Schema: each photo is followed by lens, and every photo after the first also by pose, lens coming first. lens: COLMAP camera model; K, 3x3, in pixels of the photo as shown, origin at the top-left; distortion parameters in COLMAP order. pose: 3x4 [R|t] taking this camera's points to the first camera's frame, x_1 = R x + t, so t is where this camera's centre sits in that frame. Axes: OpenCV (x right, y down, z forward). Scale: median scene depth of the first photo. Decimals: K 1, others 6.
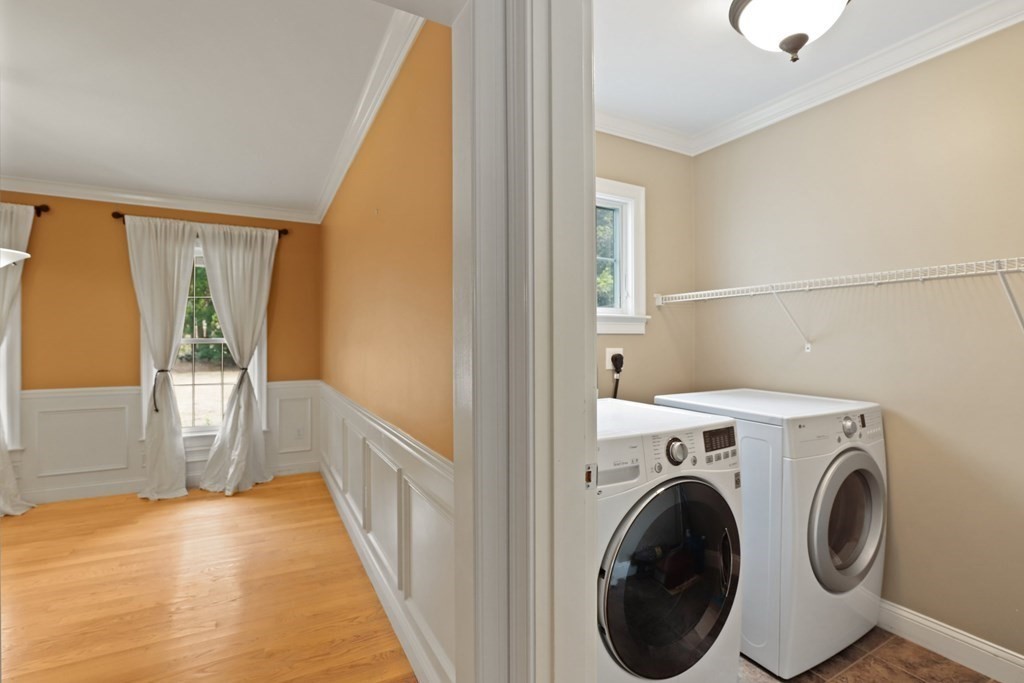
lens RADIAL K [[466.3, 0, 515.3], [0, 466.3, 341.5], [0, 0, 1]] dist [-0.029900, 0.004198]
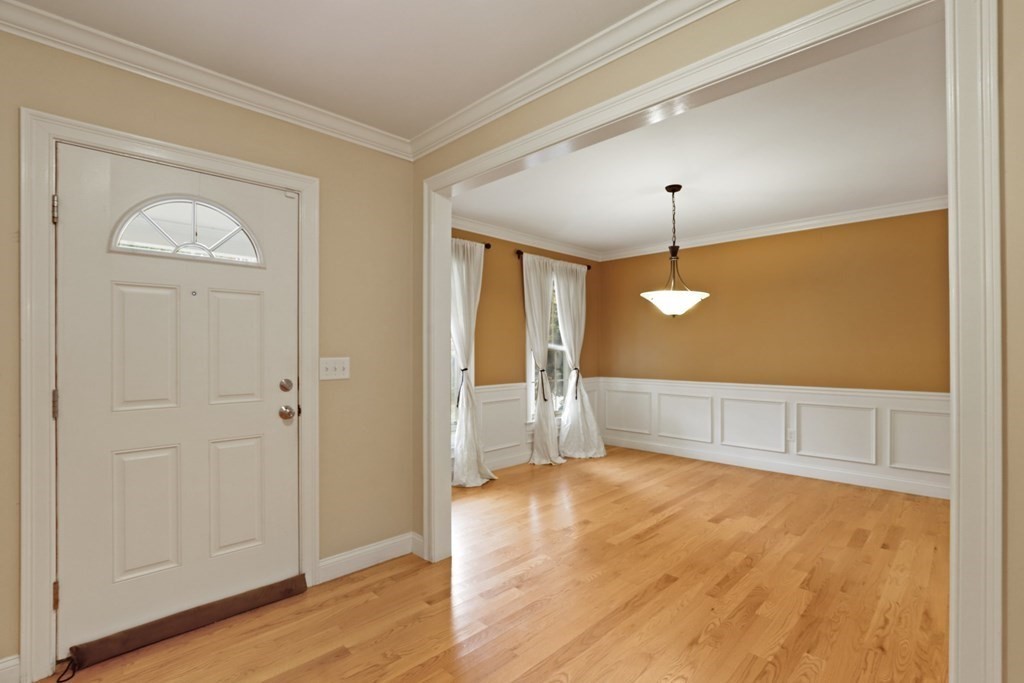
lens RADIAL K [[466.3, 0, 549.8], [0, 466.3, 347.6], [0, 0, 1]] dist [-0.029900, 0.004198]
pose [[0.948372, -0.003851, 0.317138, -1.207366], [0.001856, 0.999977, 0.006593, -0.011861], [-0.317156, -0.005664, 0.948356, -0.301795]]
